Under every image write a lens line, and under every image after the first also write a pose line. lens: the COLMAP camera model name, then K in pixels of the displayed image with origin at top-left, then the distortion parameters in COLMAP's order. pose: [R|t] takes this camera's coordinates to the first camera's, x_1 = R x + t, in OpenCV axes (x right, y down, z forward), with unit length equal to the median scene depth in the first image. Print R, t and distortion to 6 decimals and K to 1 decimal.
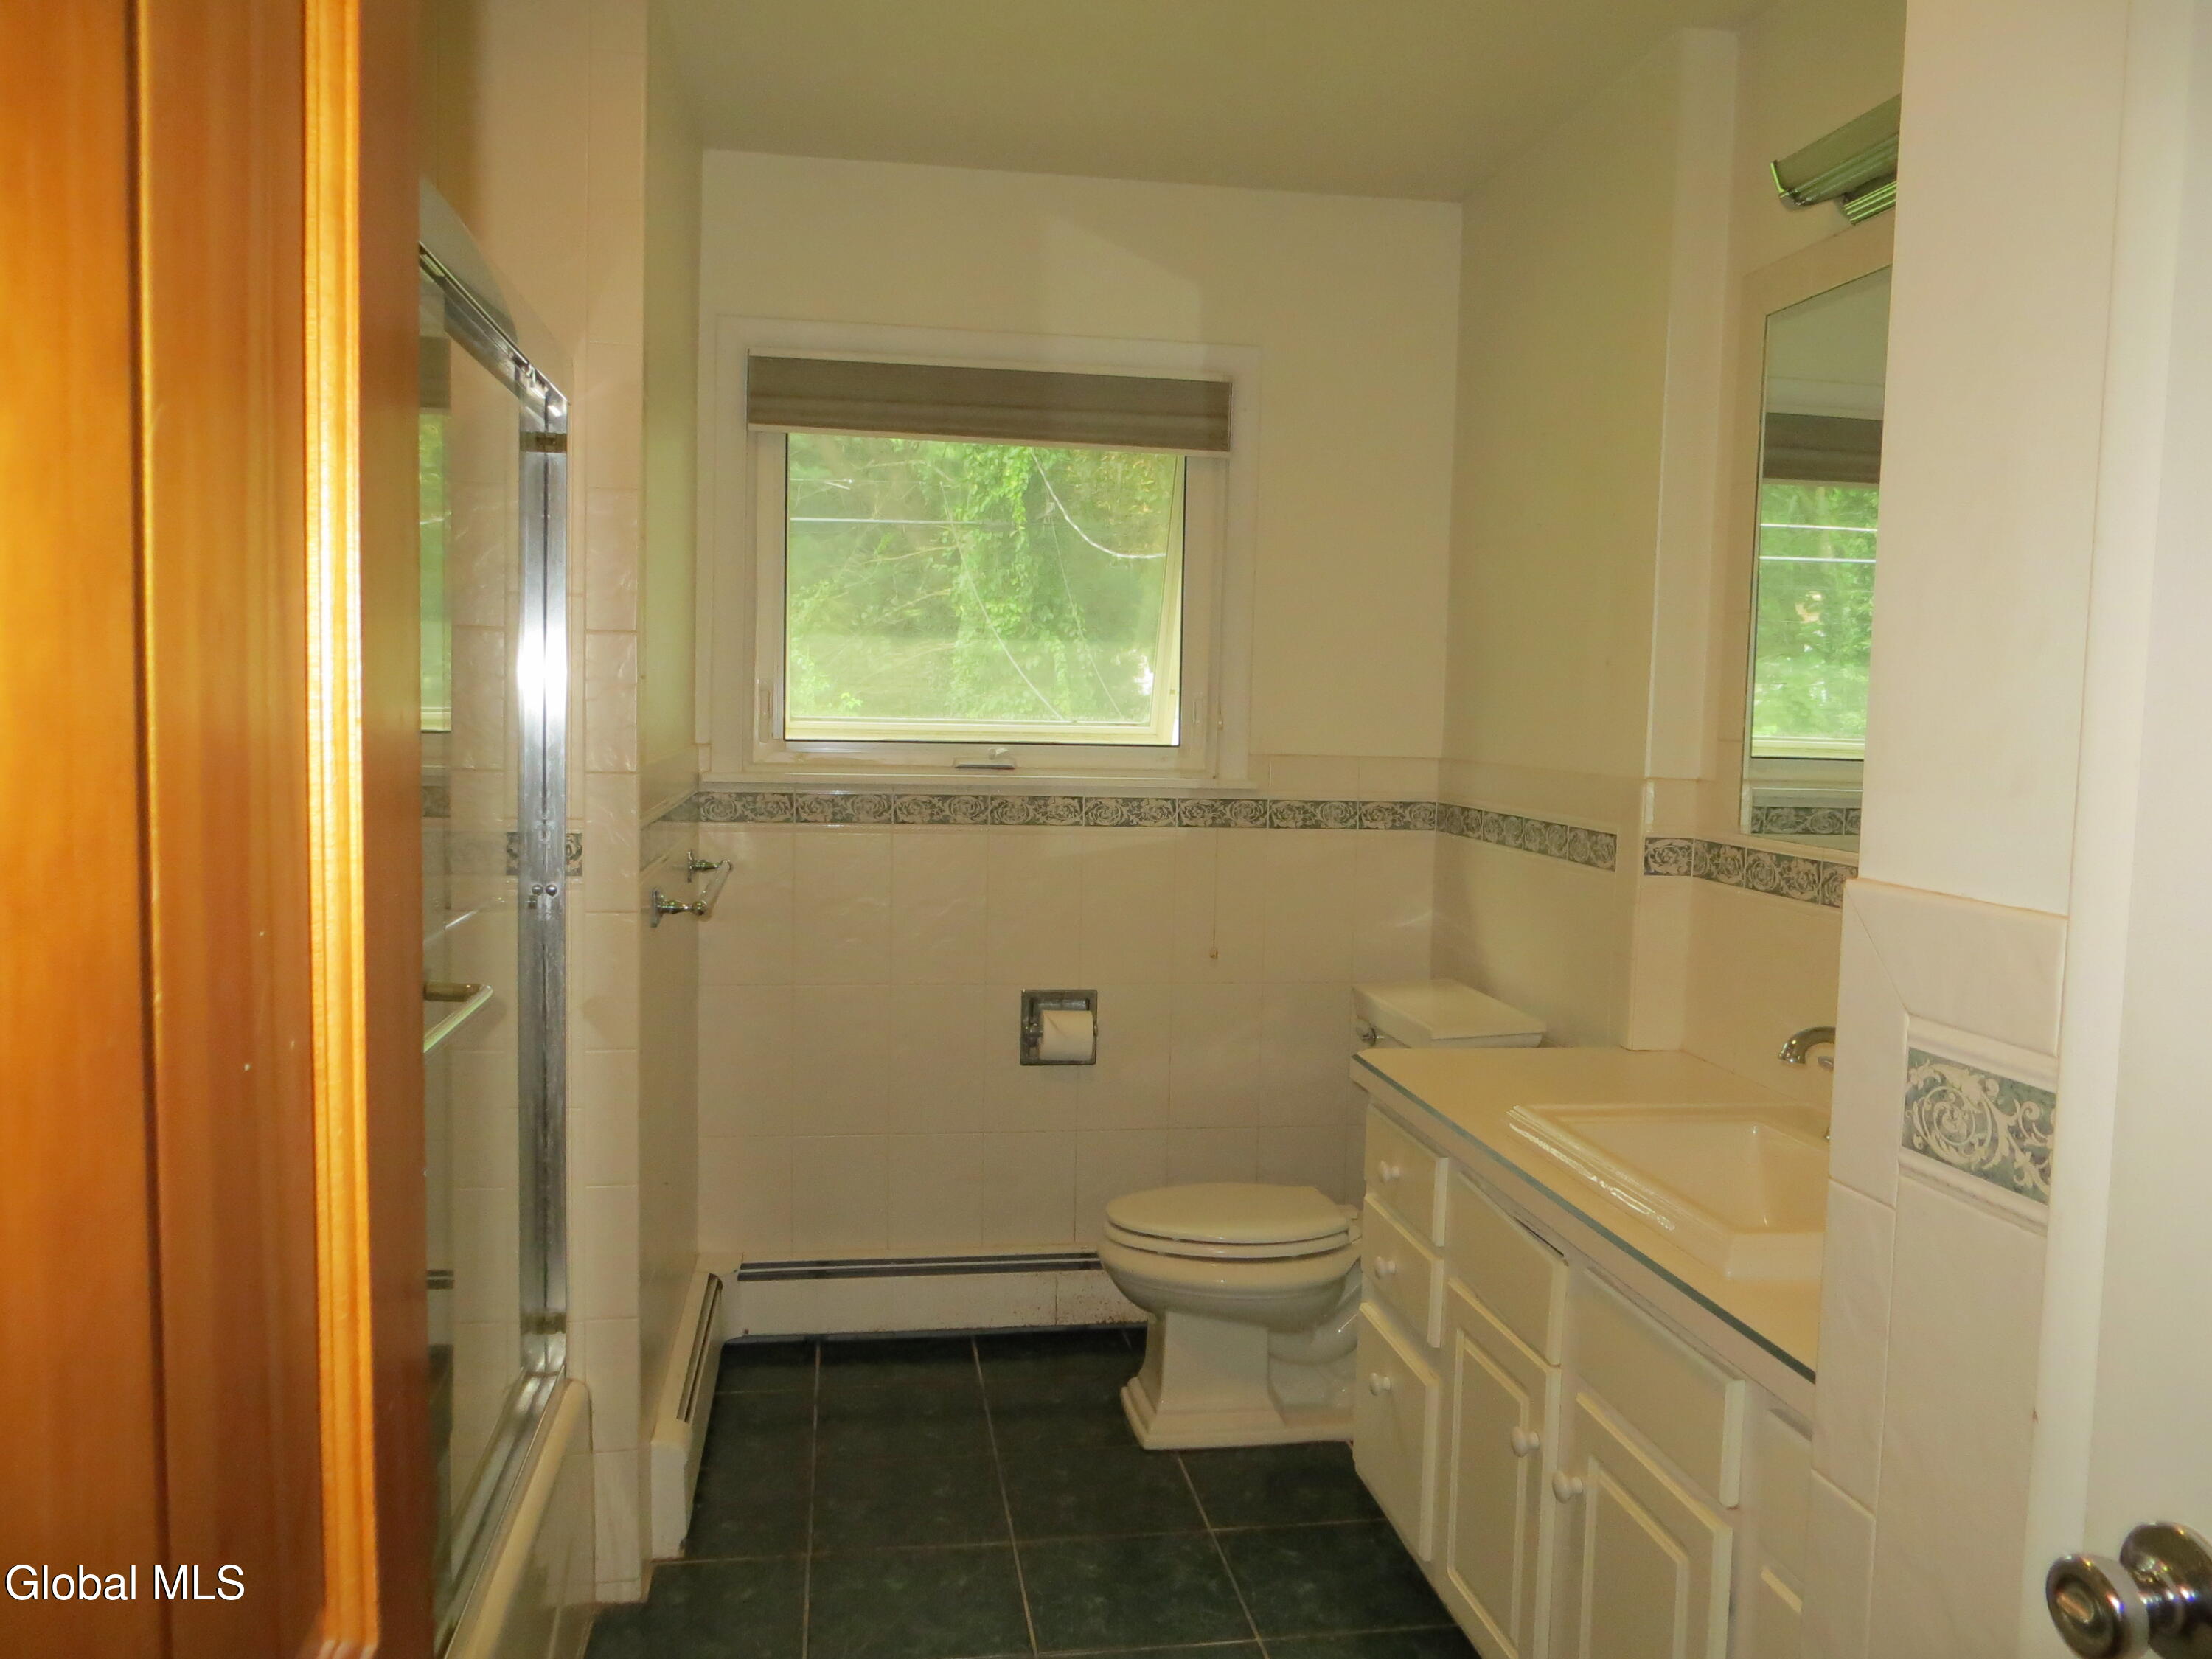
lens RADIAL K [[1659.1, 0, 1100.4], [0, 1659.1, 826.4], [0, 0, 1]] dist [-0.014856, 0.001520]
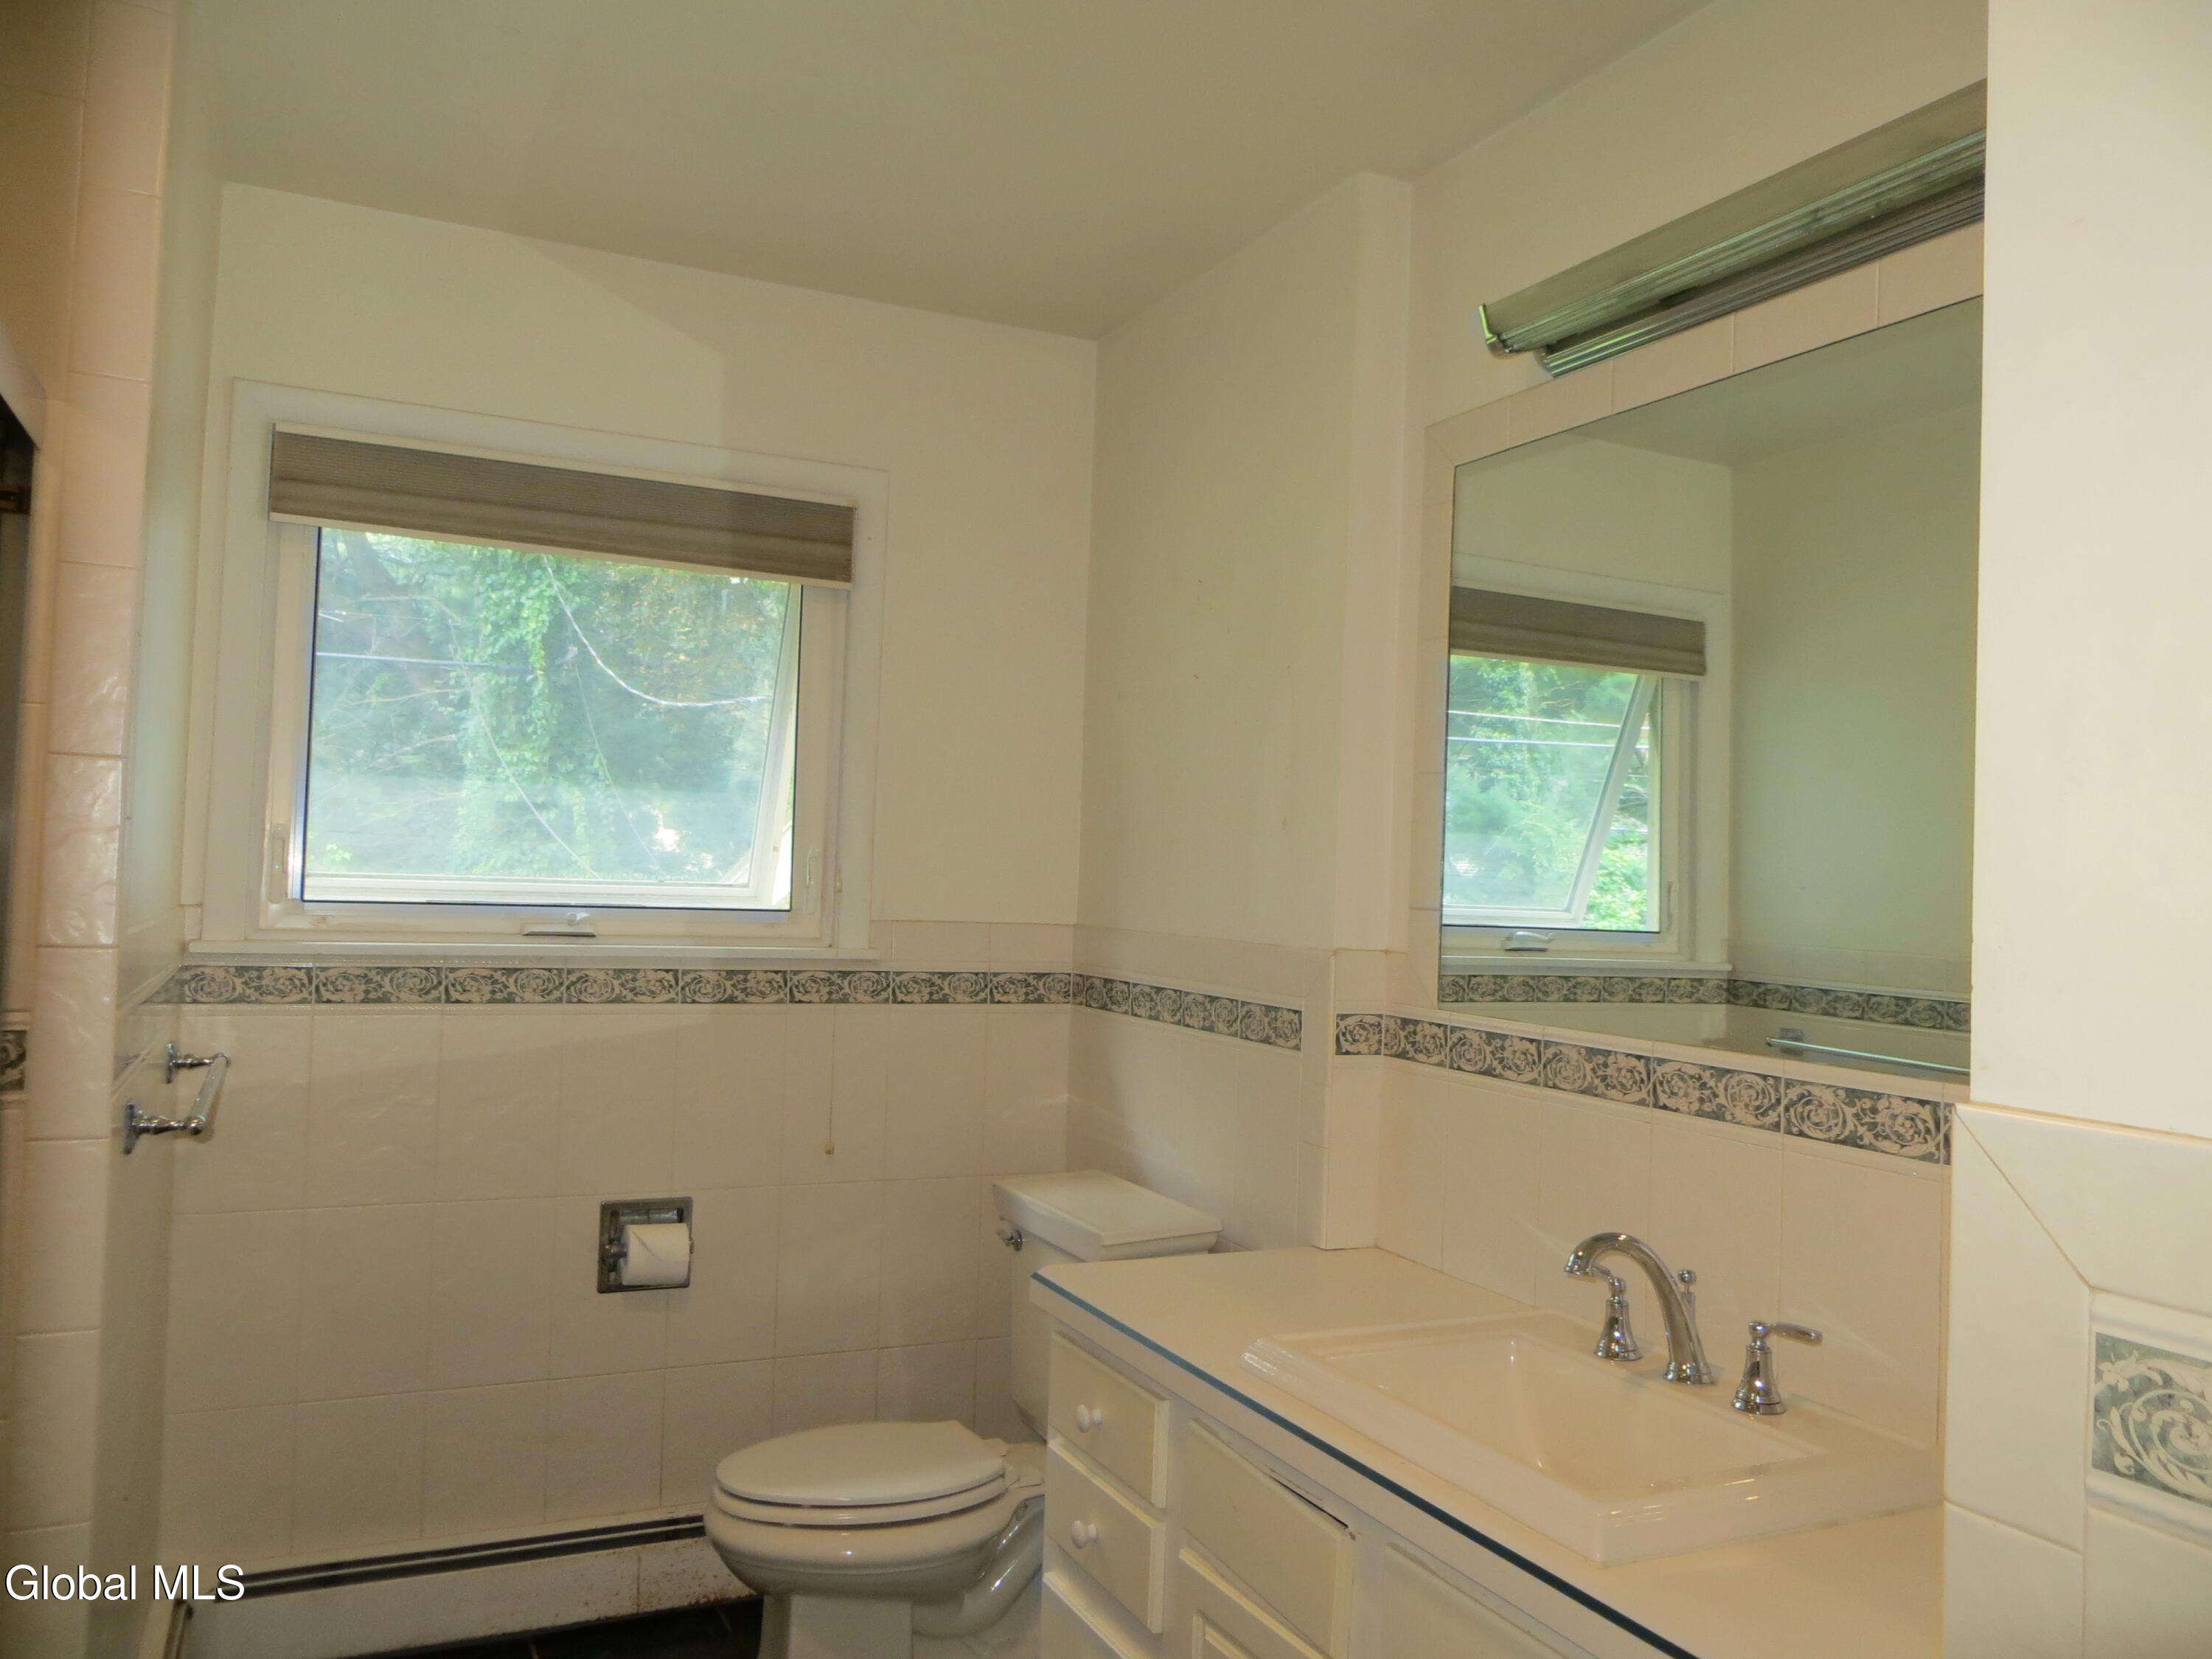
lens RADIAL K [[1659.1, 0, 1098.6], [0, 1659.1, 833.5], [0, 0, 1]] dist [-0.014856, 0.001520]
pose [[0.958367, 0.018087, 0.284965, -0.050915], [0.008156, 0.995851, -0.090636, -0.008765], [-0.285422, 0.089186, 0.954243, 0.123245]]
